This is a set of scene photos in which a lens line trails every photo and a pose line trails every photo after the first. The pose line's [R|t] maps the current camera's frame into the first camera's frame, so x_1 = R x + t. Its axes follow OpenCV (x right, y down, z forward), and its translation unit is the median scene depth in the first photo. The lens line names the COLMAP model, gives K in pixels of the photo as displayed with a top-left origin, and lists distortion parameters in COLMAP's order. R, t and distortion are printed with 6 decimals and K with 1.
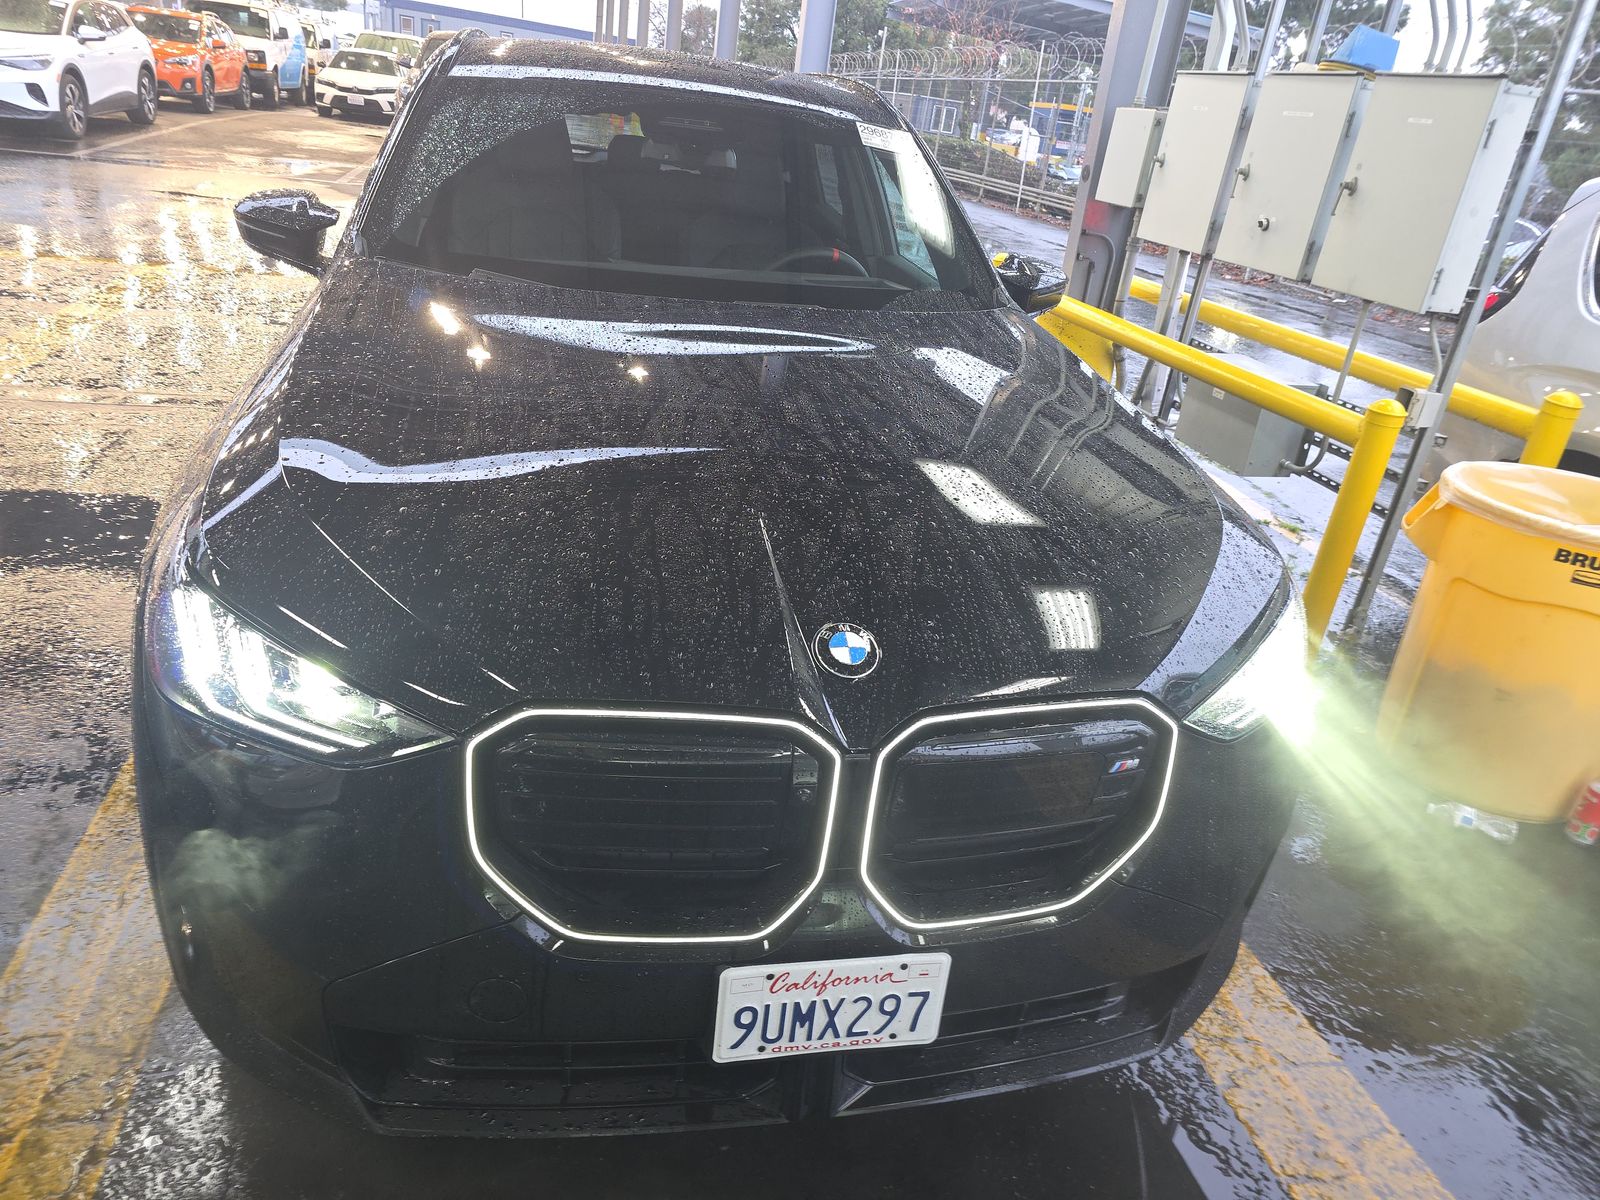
lens RADIAL K [[1073.6, 0, 800.0], [0, 1073.6, 600.0], [0, 0, 1]] dist [0.022725, -0.003850]
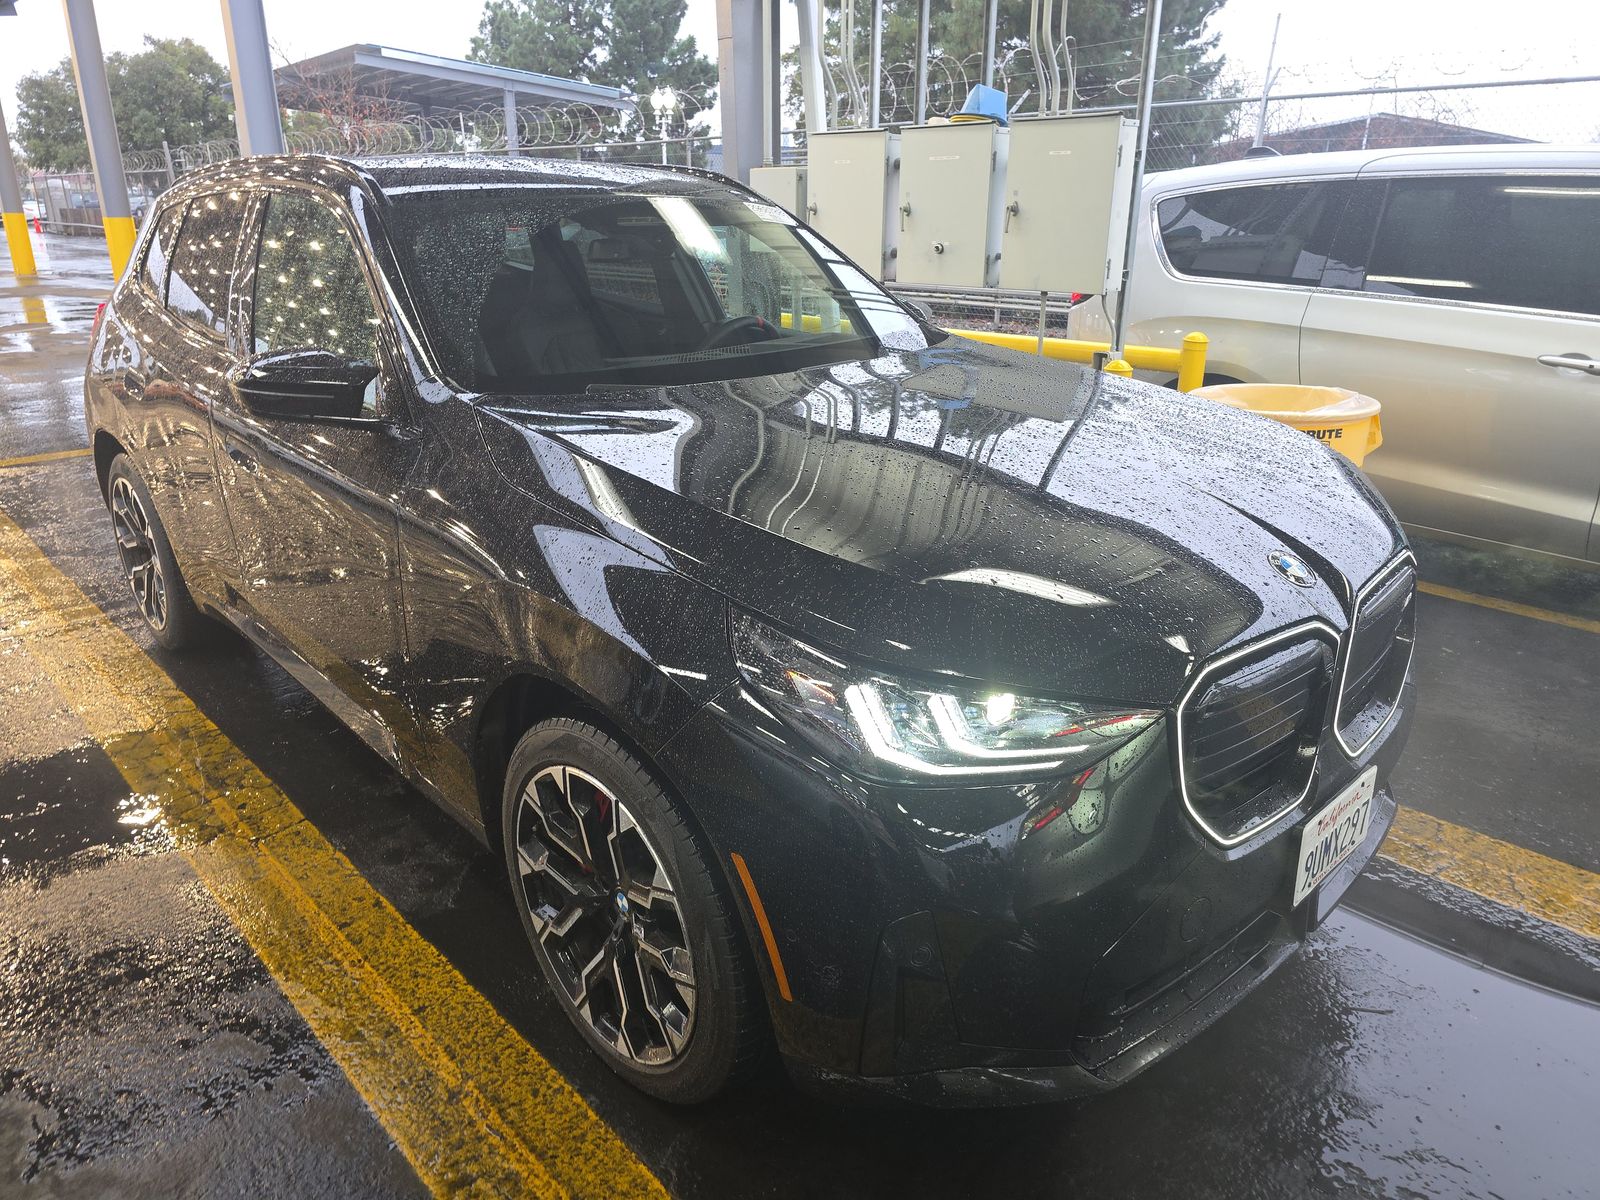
lens RADIAL K [[1062.8, 0, 798.8], [0, 1062.8, 578.3], [0, 0, 1]] dist [0.034780, -0.002519]
pose [[0.845869, -0.288549, 0.448604, -0.369277], [0.315244, 0.948877, 0.015922, -0.071770], [-0.430264, 0.127952, 0.893589, 0.054504]]
